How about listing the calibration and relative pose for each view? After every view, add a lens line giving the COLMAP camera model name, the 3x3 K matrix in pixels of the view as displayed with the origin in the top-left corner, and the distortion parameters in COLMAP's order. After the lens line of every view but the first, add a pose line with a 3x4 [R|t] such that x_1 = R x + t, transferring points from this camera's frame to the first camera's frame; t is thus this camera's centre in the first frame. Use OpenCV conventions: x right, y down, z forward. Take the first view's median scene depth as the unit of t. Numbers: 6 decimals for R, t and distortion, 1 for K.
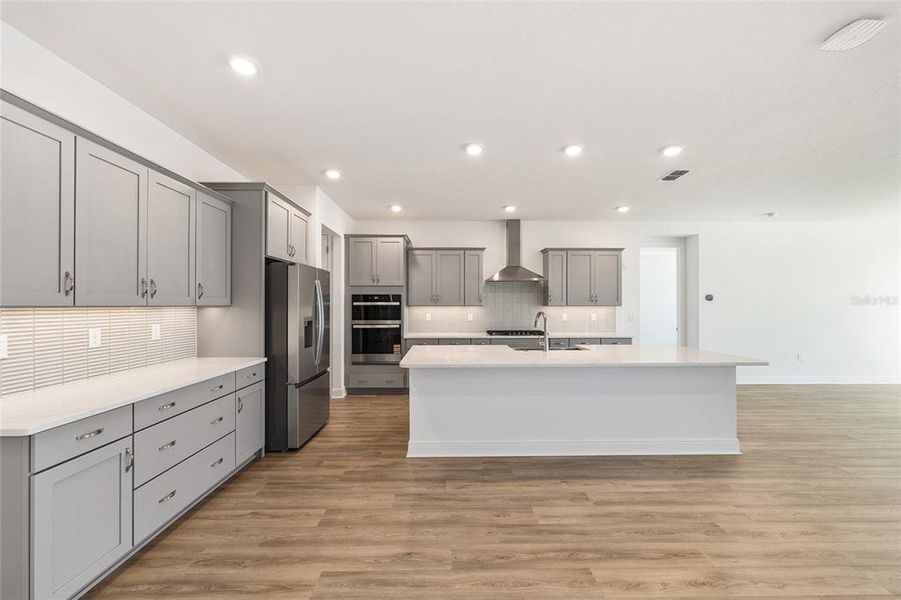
lens RADIAL K [[357.9, 0, 450.5], [0, 357.9, 300.0], [0, 0, 1]] dist [-0.000756, 0.000201]
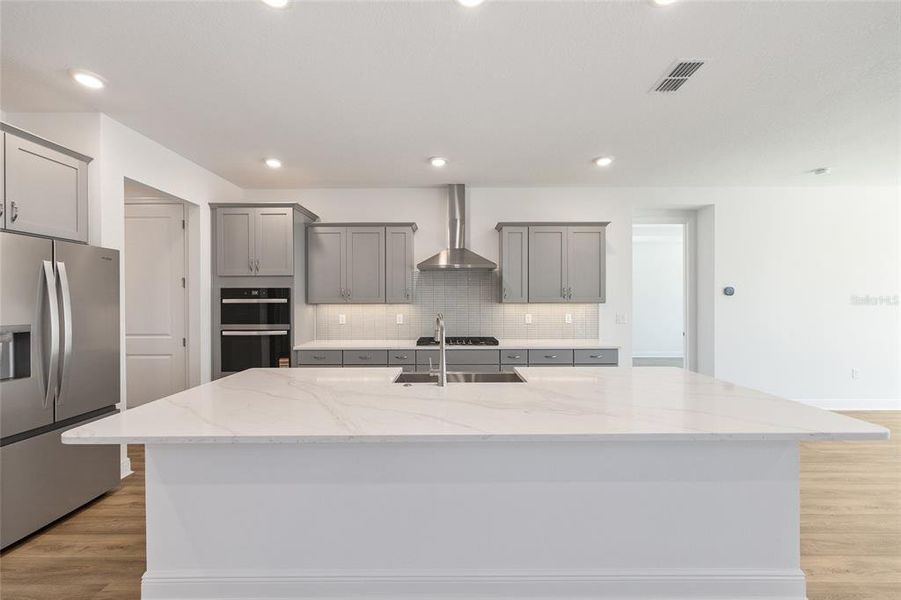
lens RADIAL K [[357.9, 0, 450.5], [0, 357.9, 300.0], [0, 0, 1]] dist [-0.000756, 0.000201]
pose [[0.999819, -0.002980, -0.018794, 0.183595], [0.003157, 0.999951, 0.009377, 0.002684], [0.018765, -0.009435, 0.999779, 0.281382]]
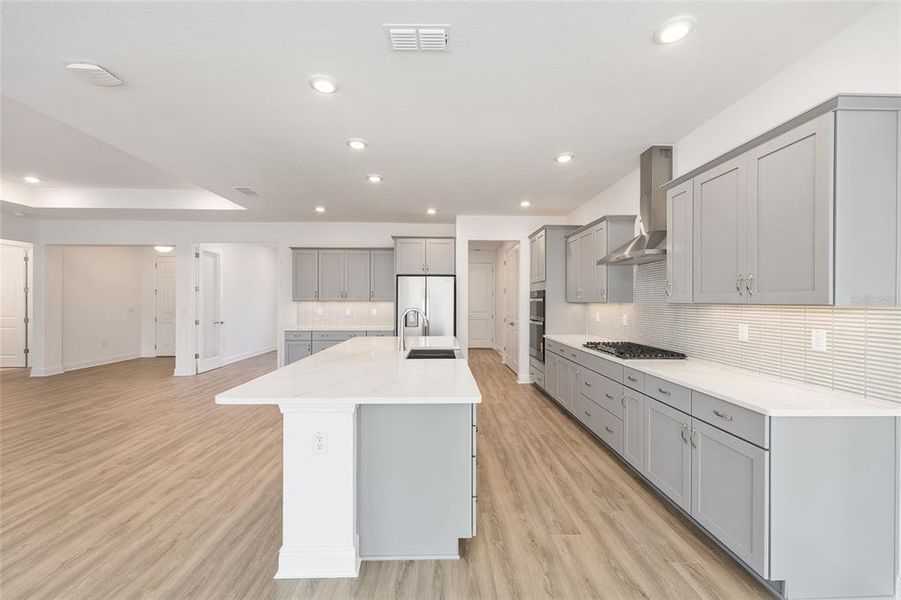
lens RADIAL K [[364.4, 0, 450.5], [0, 364.4, 300.0], [0, 0, 1]] dist [0.000326, -0.000025]
pose [[0.011183, -0.001956, -0.999936, 0.765749], [0.009889, 0.999949, -0.001845, 0.009077], [0.999889, -0.009867, 0.011202, 0.707763]]
